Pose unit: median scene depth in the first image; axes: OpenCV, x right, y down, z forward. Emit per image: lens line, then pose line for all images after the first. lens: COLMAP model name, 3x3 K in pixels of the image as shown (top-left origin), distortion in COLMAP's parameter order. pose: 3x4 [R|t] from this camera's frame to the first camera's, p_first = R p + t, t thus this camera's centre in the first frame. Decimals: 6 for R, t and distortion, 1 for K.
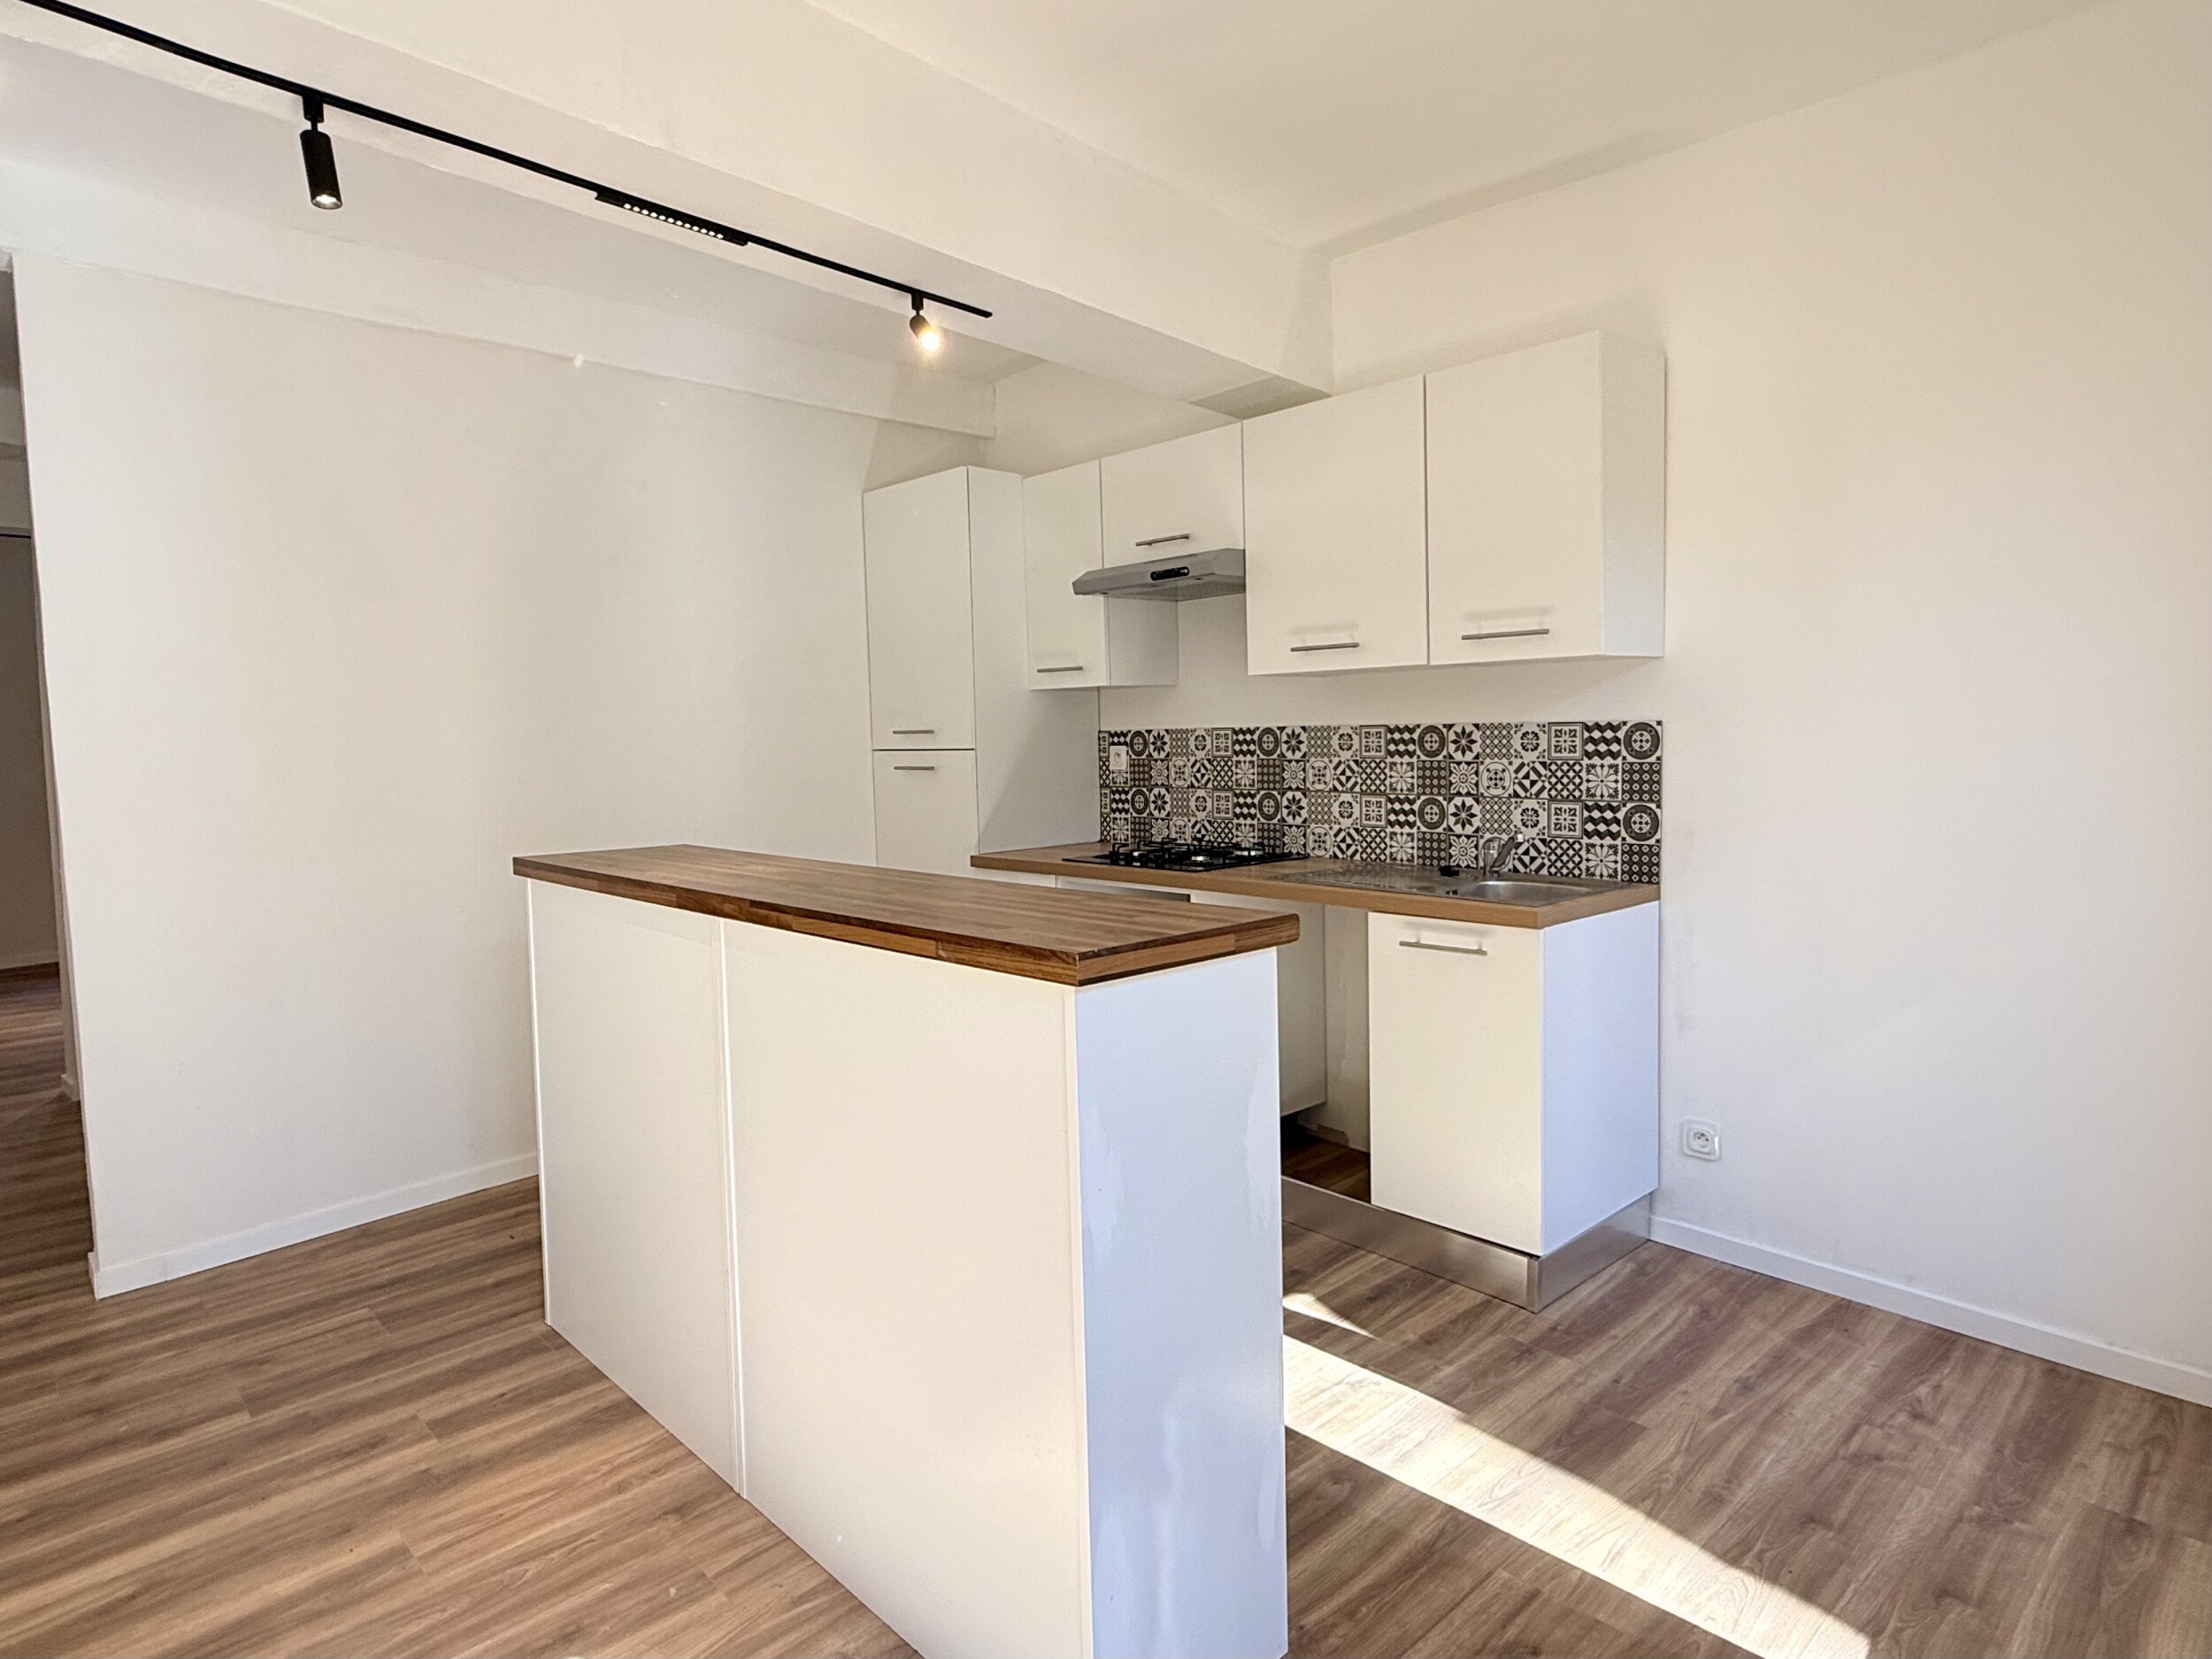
lens RADIAL K [[1237.2, 0, 1099.0], [0, 1237.2, 770.5], [0, 0, 1]] dist [-0.001768, -0.001336]
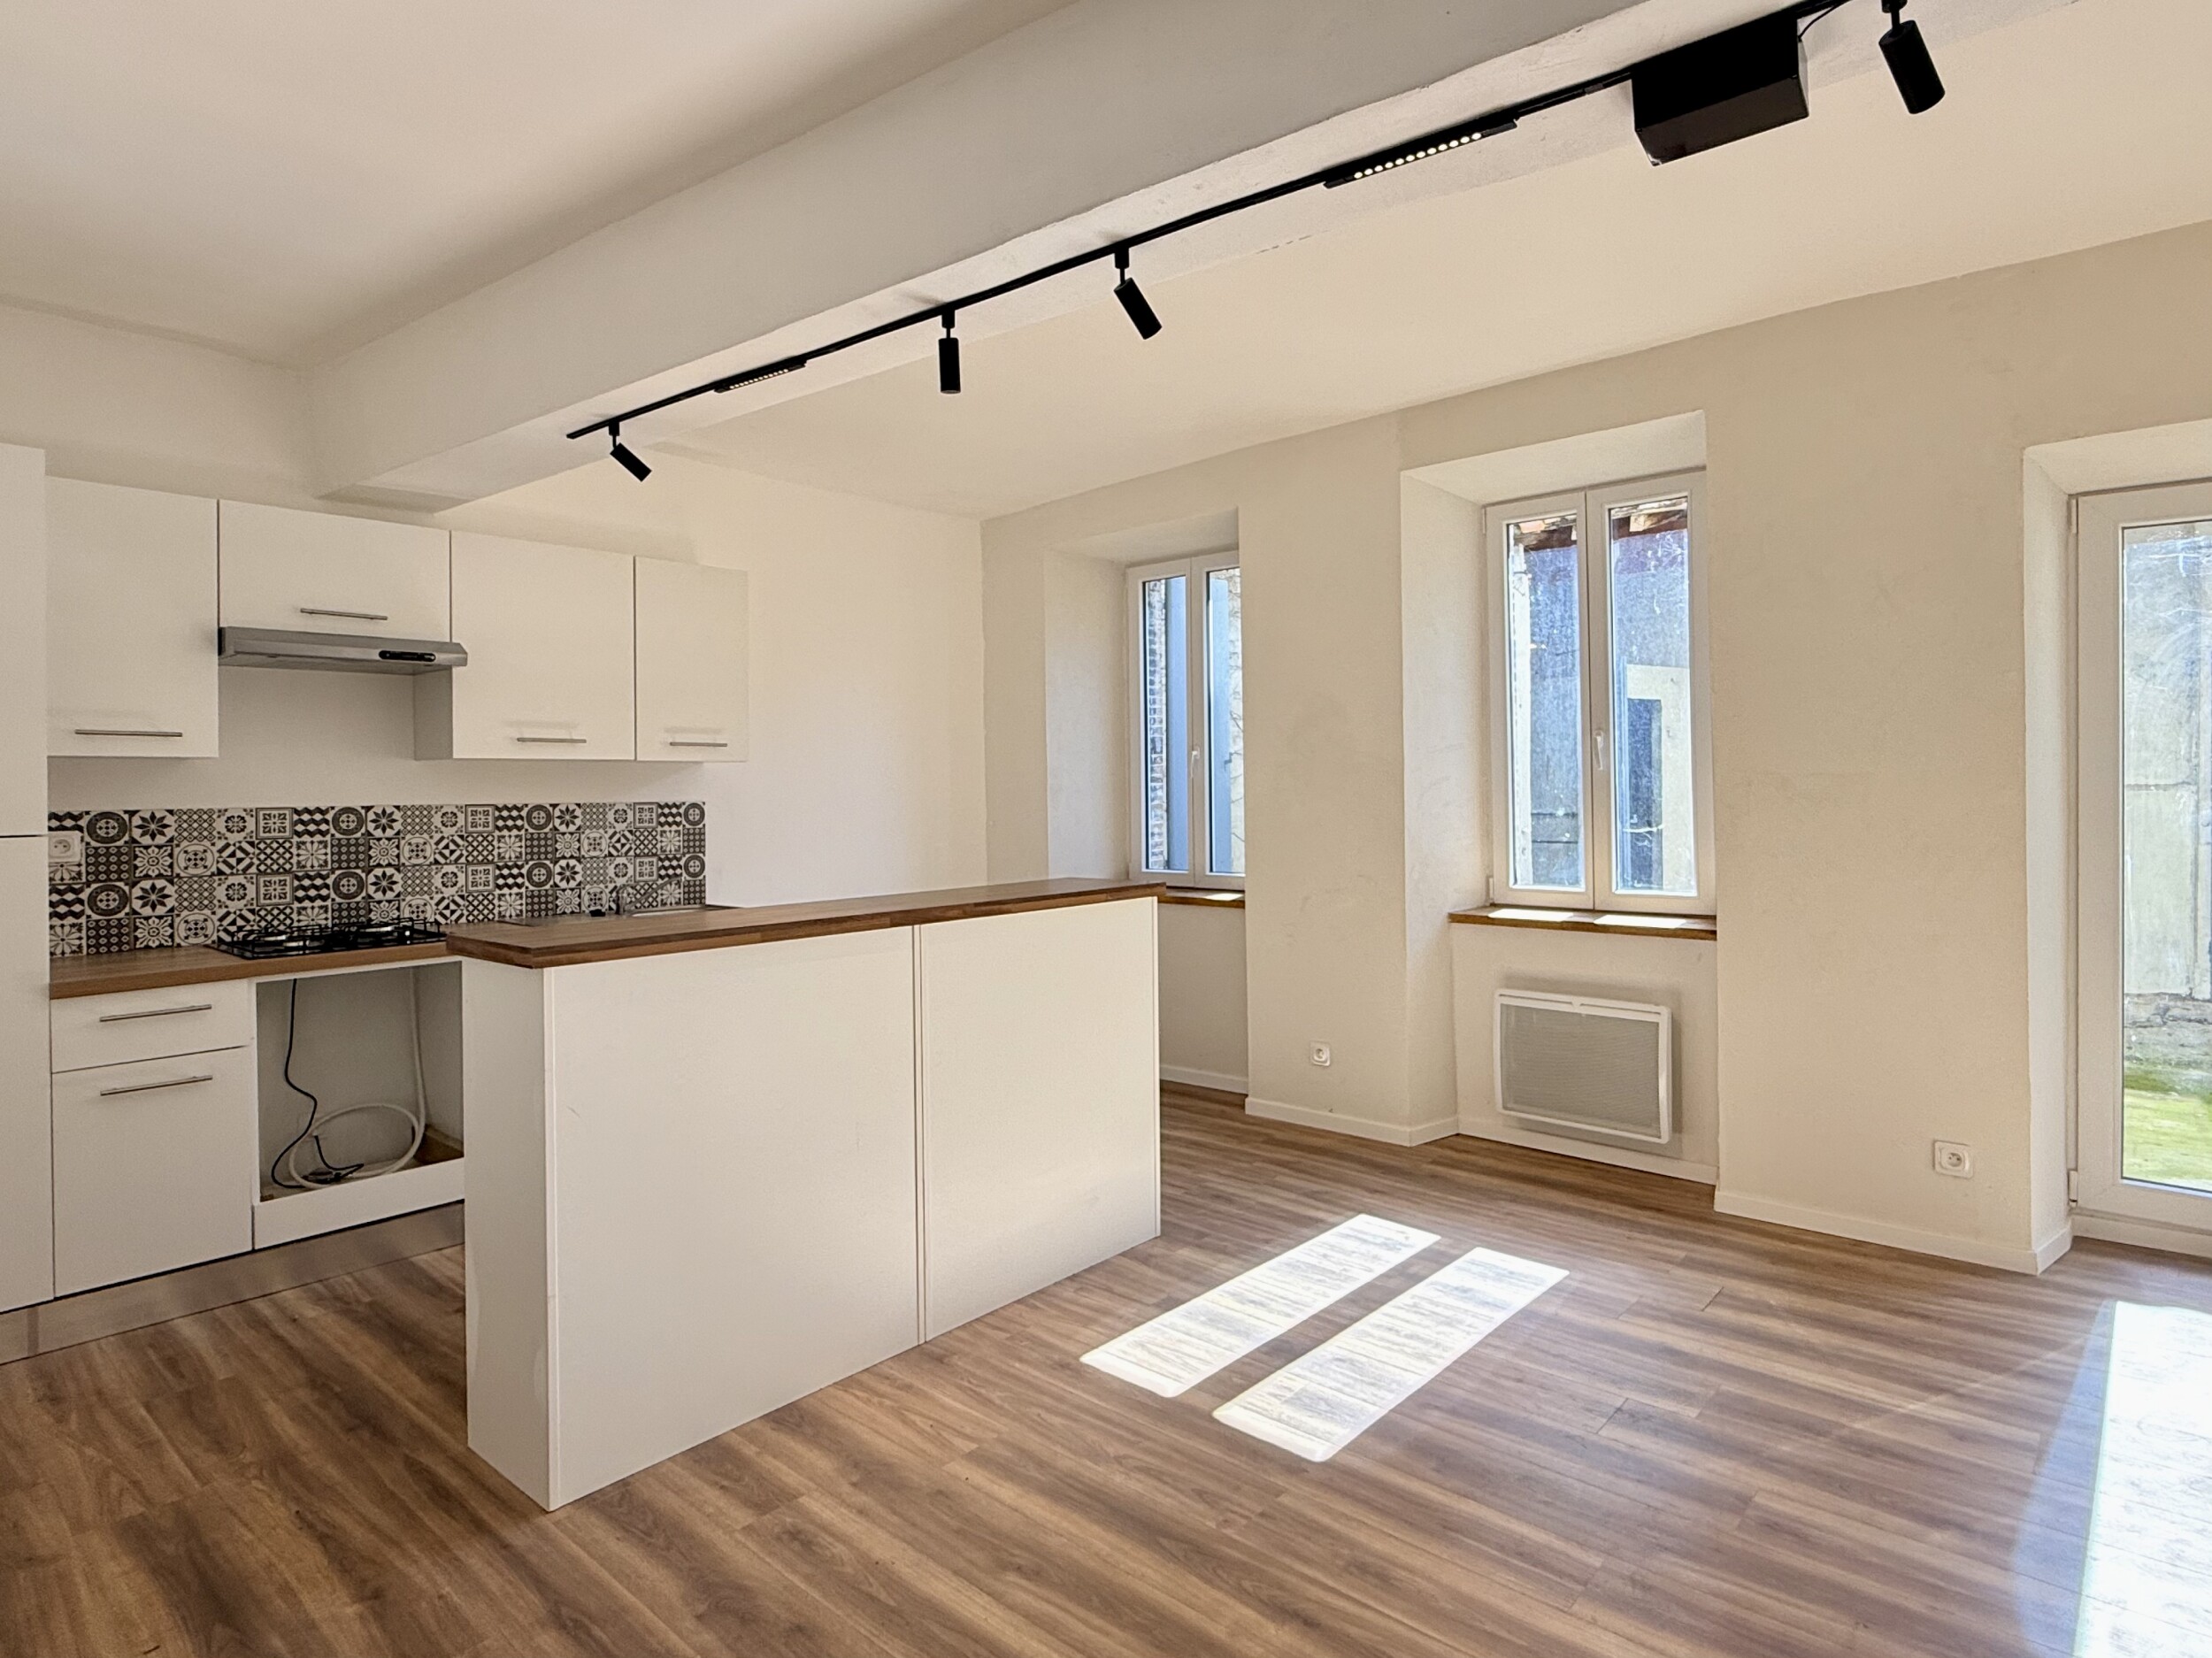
lens RADIAL K [[1192.4, 0, 1114.6], [0, 1192.4, 829.8], [0, 0, 1]] dist [-0.003206, 0.000812]
pose [[-0.072168, -0.023610, 0.997113, -0.980510], [0.034276, 0.999071, 0.026137, -0.022576], [-0.996803, 0.036063, -0.071292, 0.502529]]
